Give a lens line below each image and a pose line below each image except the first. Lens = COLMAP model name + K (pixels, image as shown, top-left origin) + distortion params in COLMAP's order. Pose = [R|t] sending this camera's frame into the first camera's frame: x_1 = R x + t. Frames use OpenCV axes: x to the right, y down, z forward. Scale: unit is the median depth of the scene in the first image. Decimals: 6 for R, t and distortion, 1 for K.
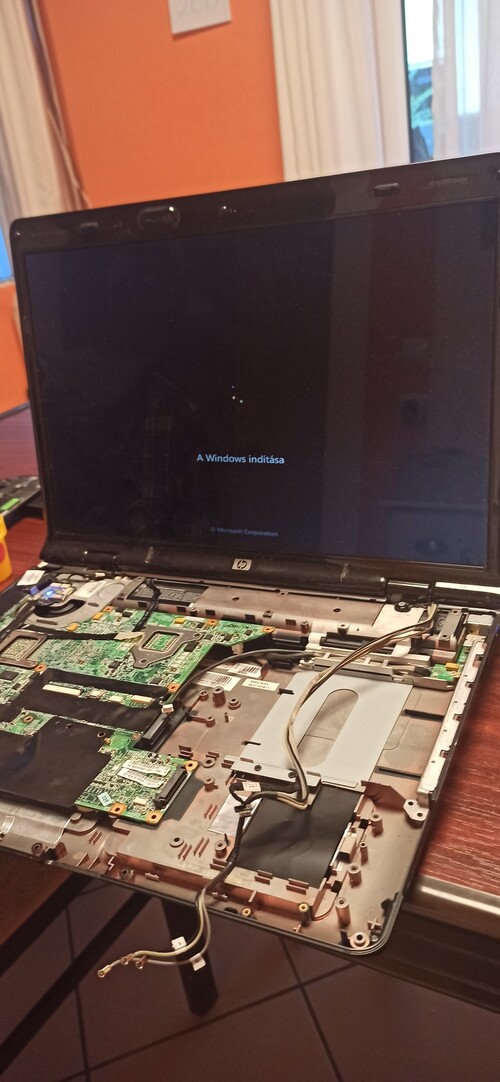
lens RADIAL K [[833.9, 0, 250.0], [0, 833.9, 541.0], [0, 0, 1]] dist [-0.001012, -0.000125]
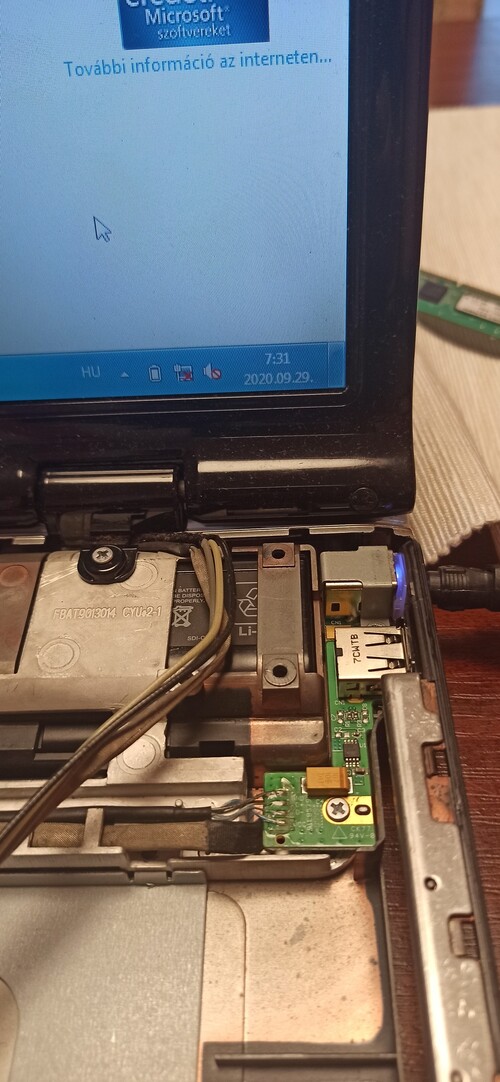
lens RADIAL K [[833.9, 0, 250.0], [0, 833.9, 541.0], [0, 0, 1]] dist [-0.001012, -0.000125]
pose [[0.903847, -0.216617, 0.368969, 0.119725], [0.104762, 0.948162, 0.300024, -0.013056], [-0.414833, -0.232522, 0.879686, 0.708675]]
